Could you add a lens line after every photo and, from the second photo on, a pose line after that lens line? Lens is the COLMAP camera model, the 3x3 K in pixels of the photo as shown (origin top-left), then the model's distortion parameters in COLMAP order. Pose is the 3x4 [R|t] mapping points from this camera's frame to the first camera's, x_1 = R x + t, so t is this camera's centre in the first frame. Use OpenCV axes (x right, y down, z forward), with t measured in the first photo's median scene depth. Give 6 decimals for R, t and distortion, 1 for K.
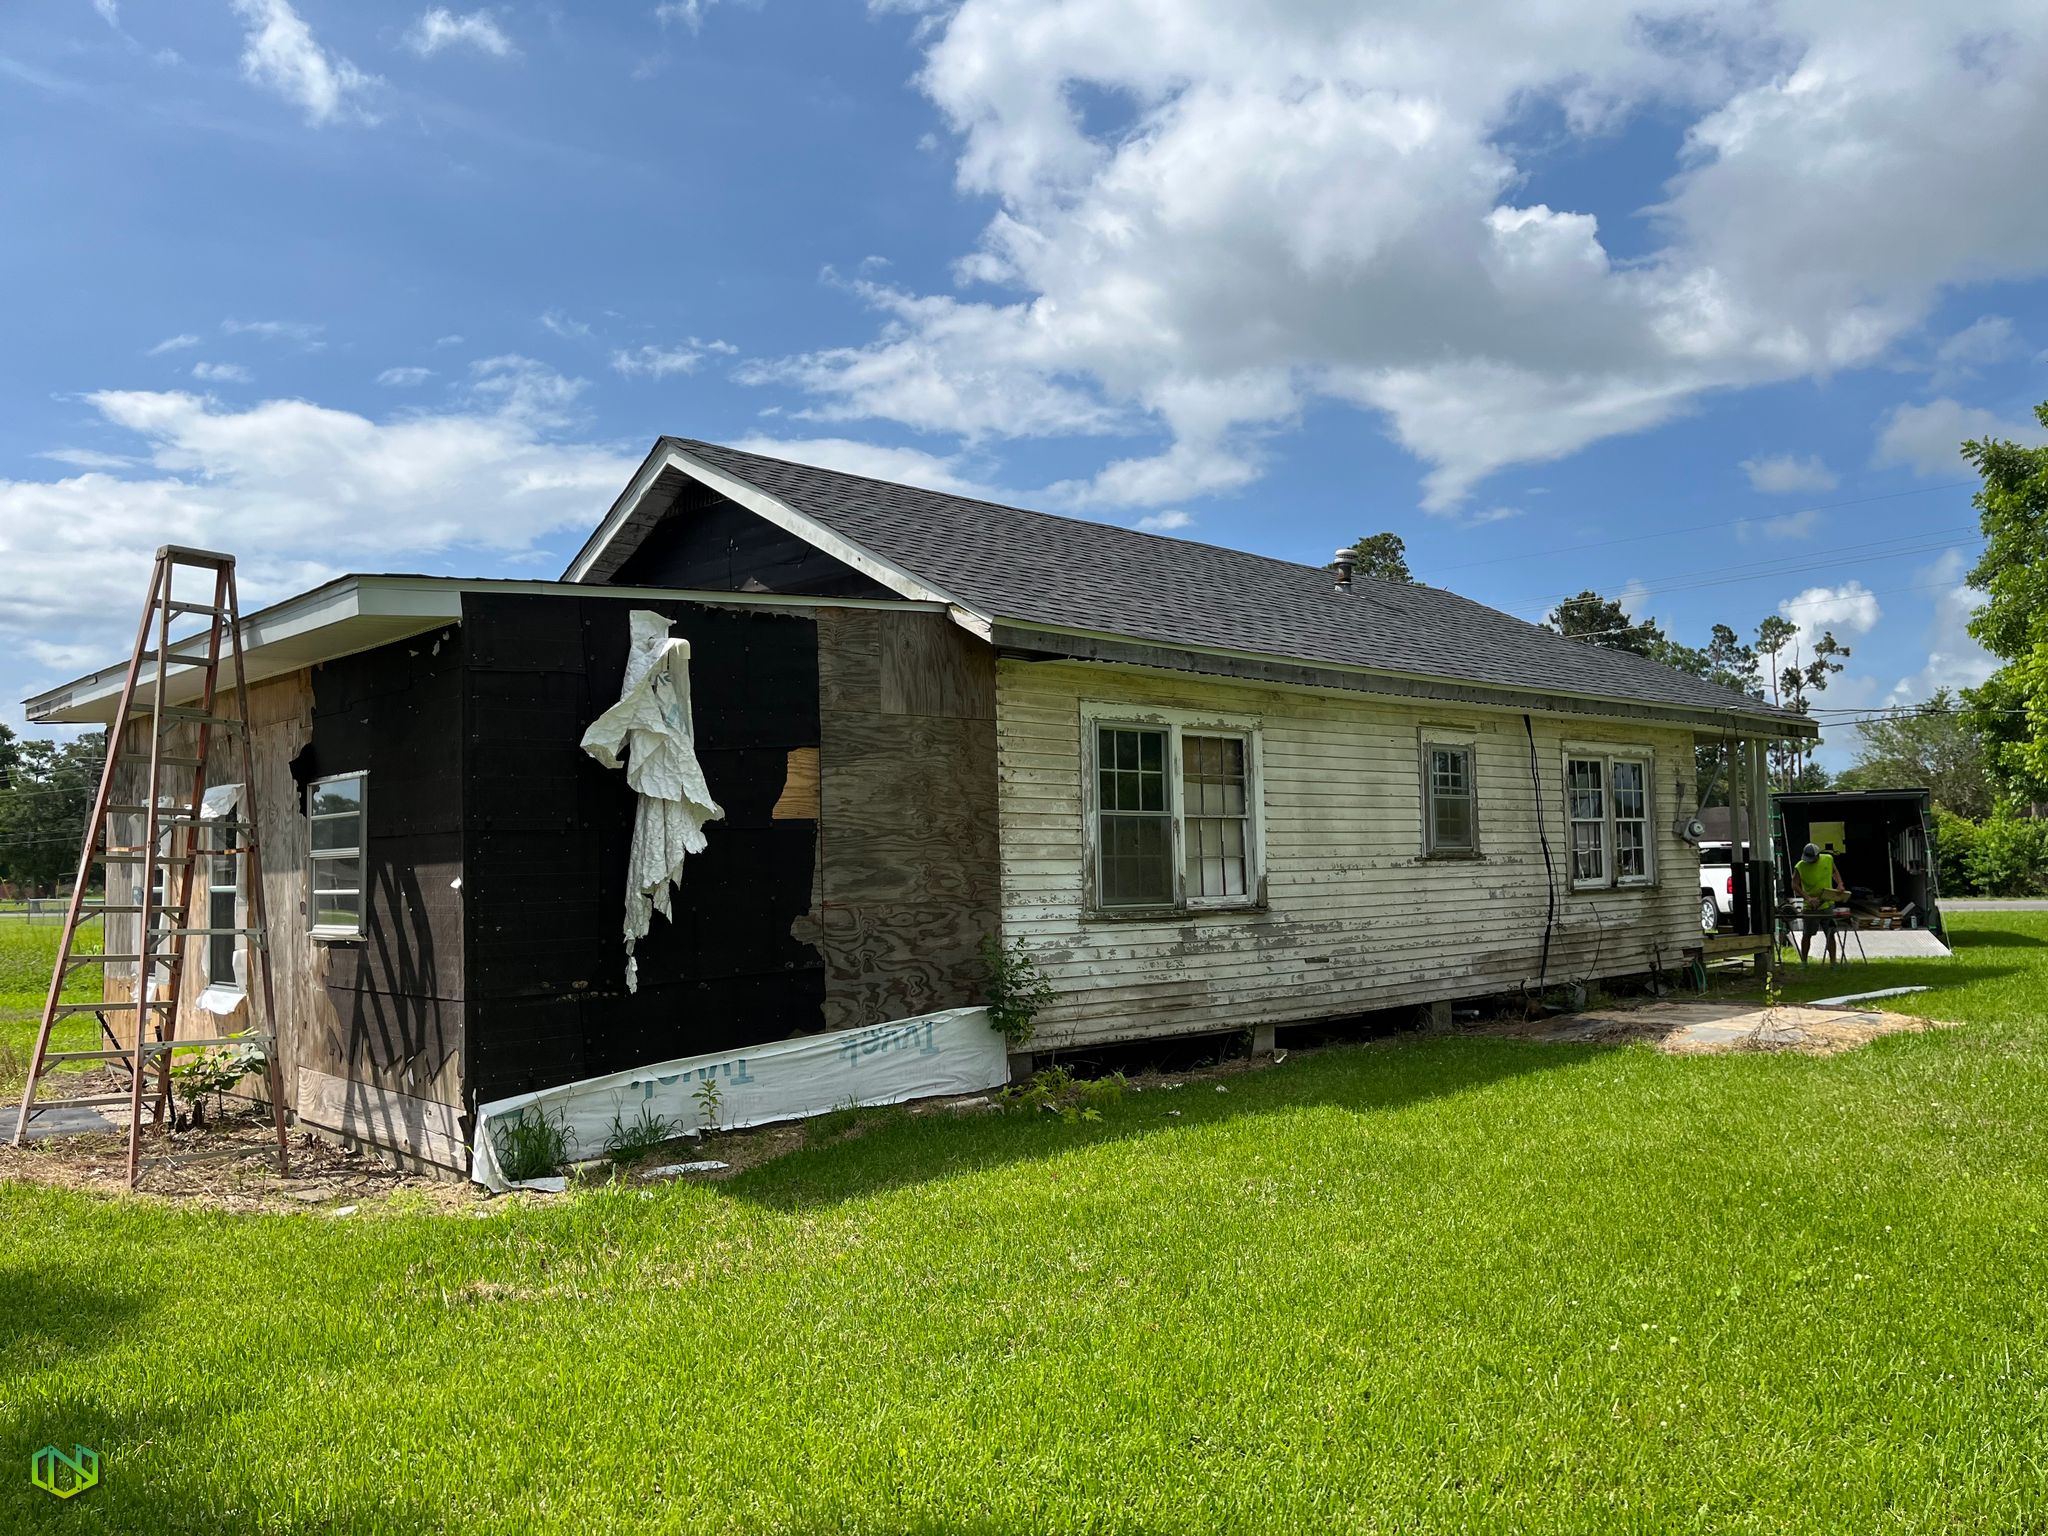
lens RADIAL K [[1573.5, 0, 1019.9], [0, 1573.5, 776.2], [0, 0, 1]] dist [0.000454, -0.056199]
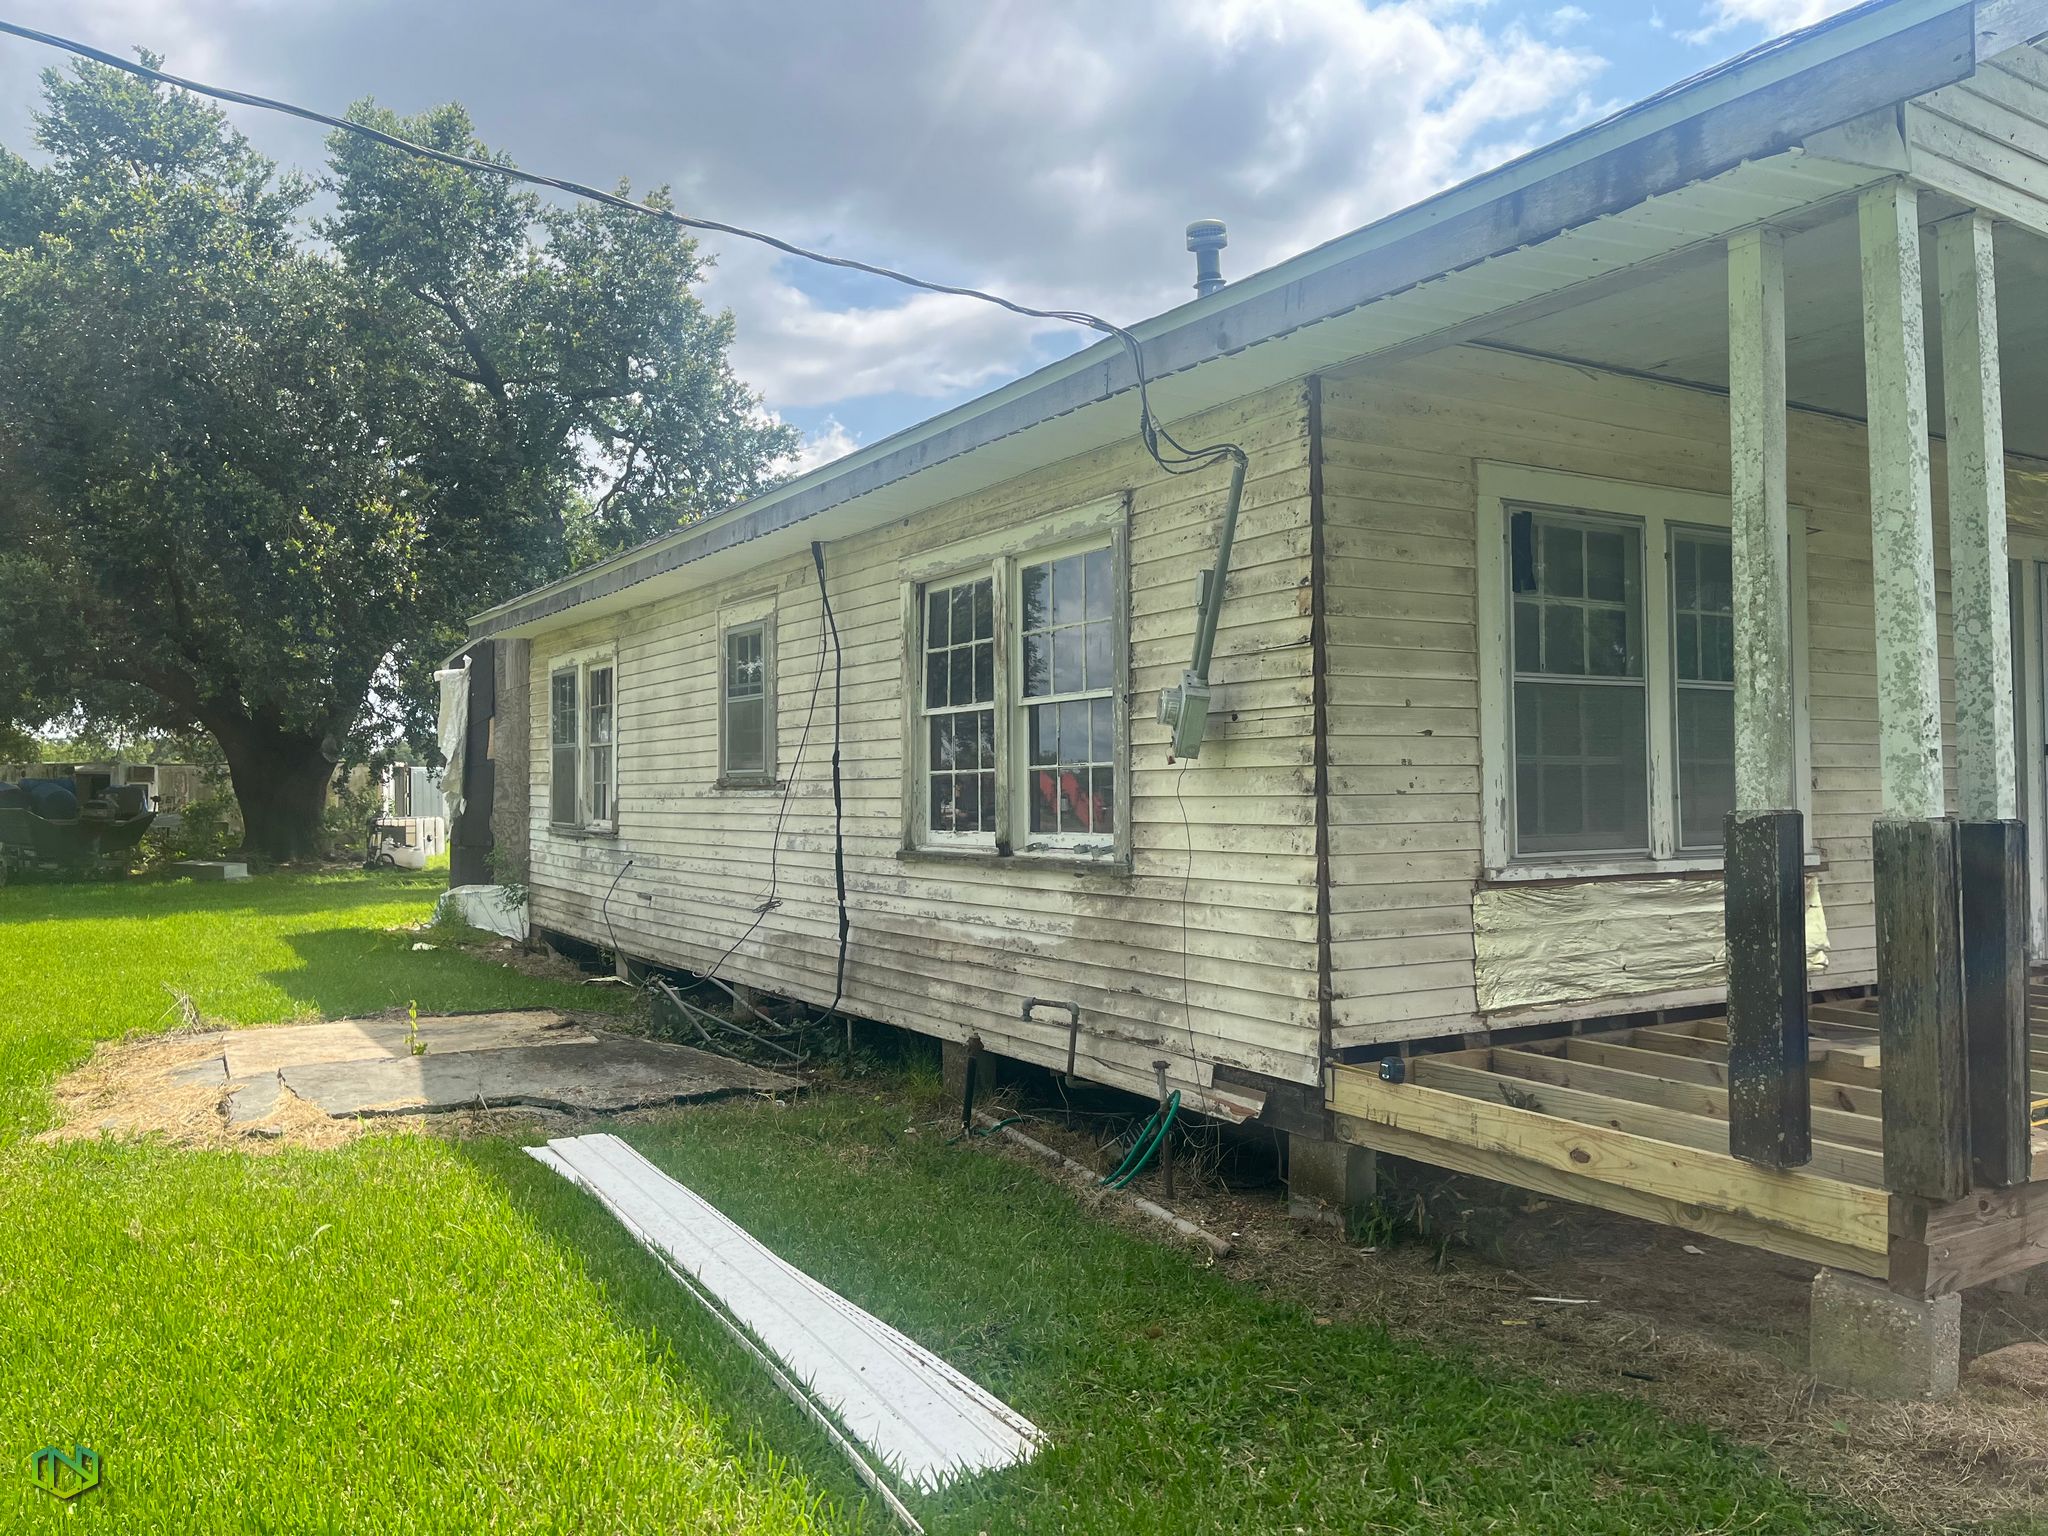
lens RADIAL K [[1568.3, 0, 1063.2], [0, 1568.3, 768.3], [0, 0, 1]] dist [0.006032, -0.092784]
pose [[-0.185789, 0.024133, -0.982293, 0.921173], [0.087138, 0.996164, 0.007993, 0.050207], [0.978718, -0.084110, -0.187179, 1.254755]]
